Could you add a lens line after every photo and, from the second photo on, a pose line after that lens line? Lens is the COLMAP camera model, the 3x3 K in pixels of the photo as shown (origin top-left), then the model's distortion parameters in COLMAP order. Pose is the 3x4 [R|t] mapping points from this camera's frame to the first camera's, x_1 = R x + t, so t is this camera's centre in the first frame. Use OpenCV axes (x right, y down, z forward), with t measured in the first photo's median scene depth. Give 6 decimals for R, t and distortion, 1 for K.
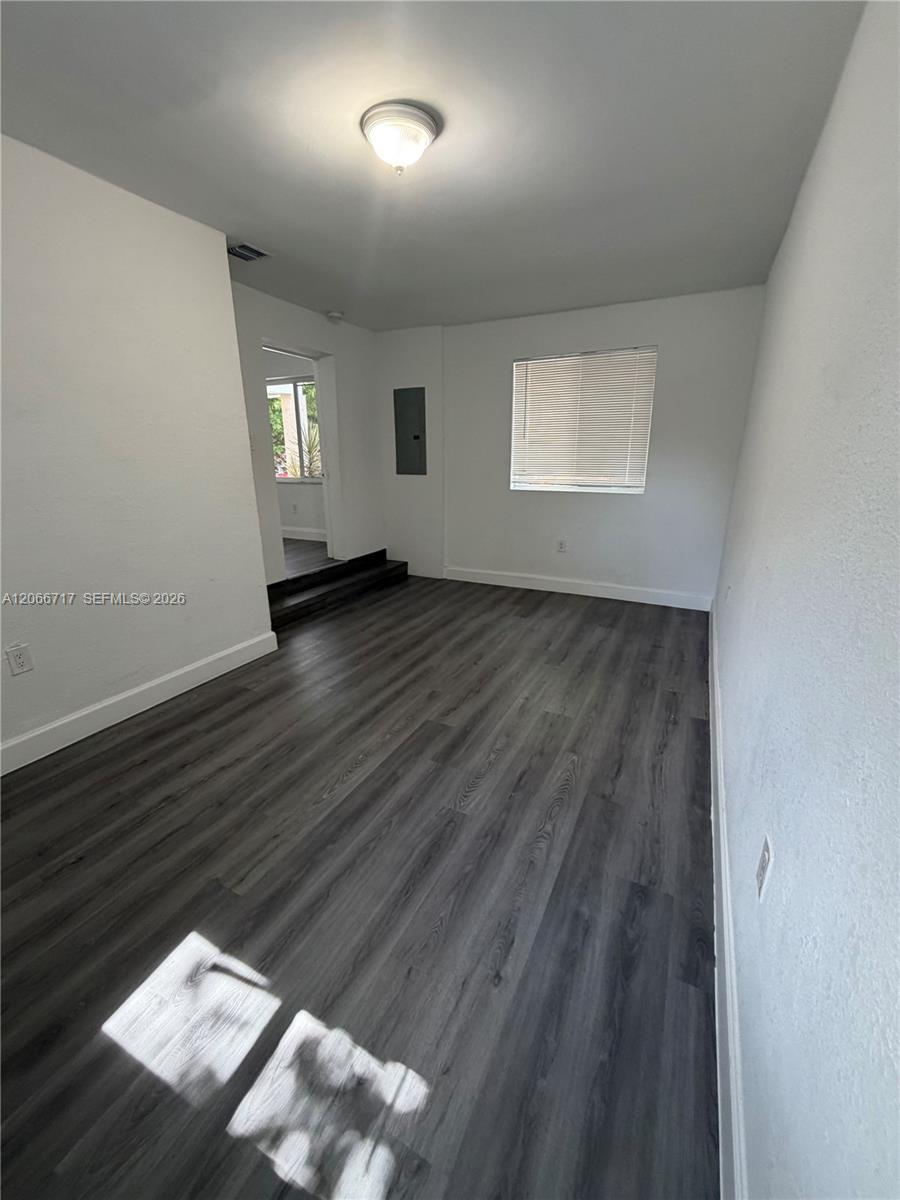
lens RADIAL K [[477.1, 0, 450.0], [0, 477.1, 600.0], [0, 0, 1]] dist [0.001042, -0.000126]
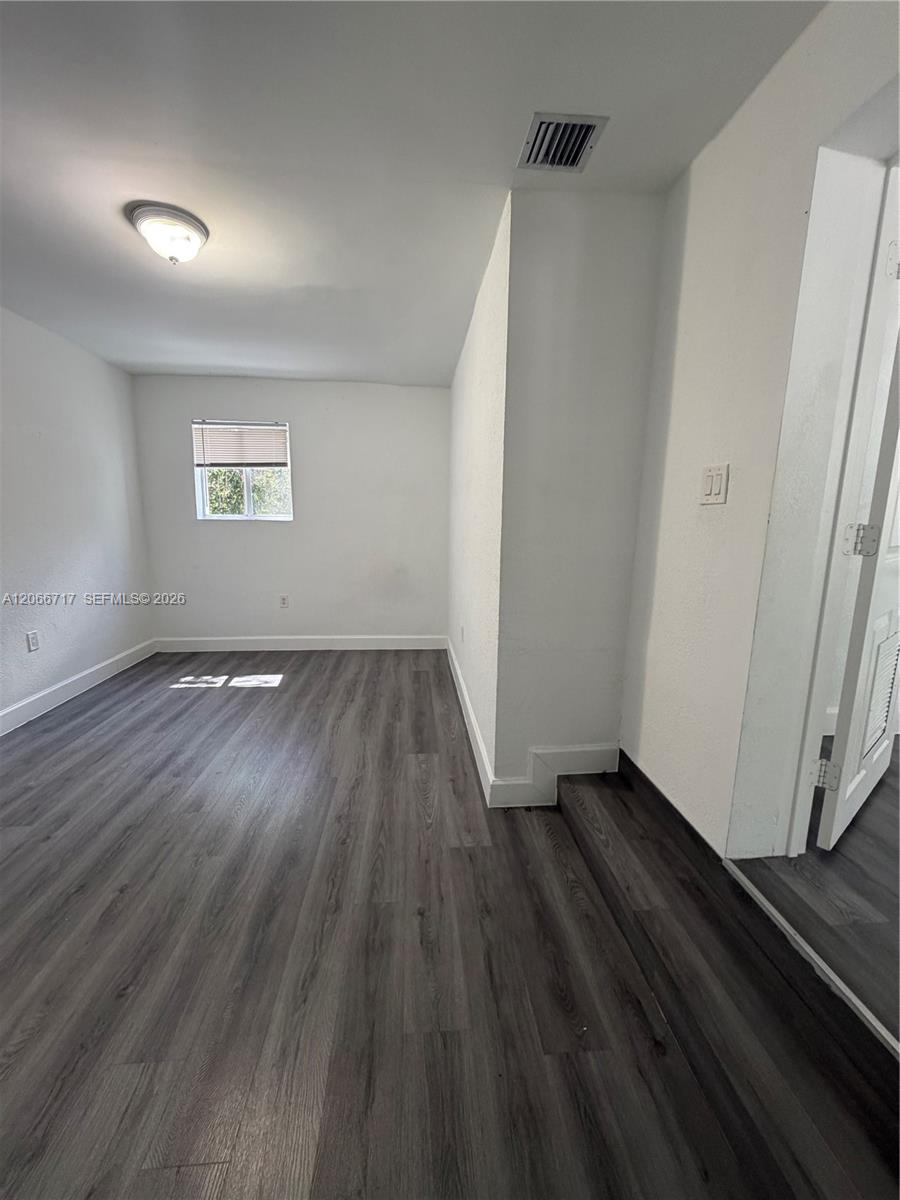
lens RADIAL K [[477.1, 0, 450.0], [0, 477.1, 600.0], [0, 0, 1]] dist [0.001042, -0.000126]
pose [[-0.849105, 0.078699, -0.522328, -0.008889], [-0.168445, 0.896872, 0.408959, -0.804972], [0.500646, 0.435233, -0.748282, 2.687143]]
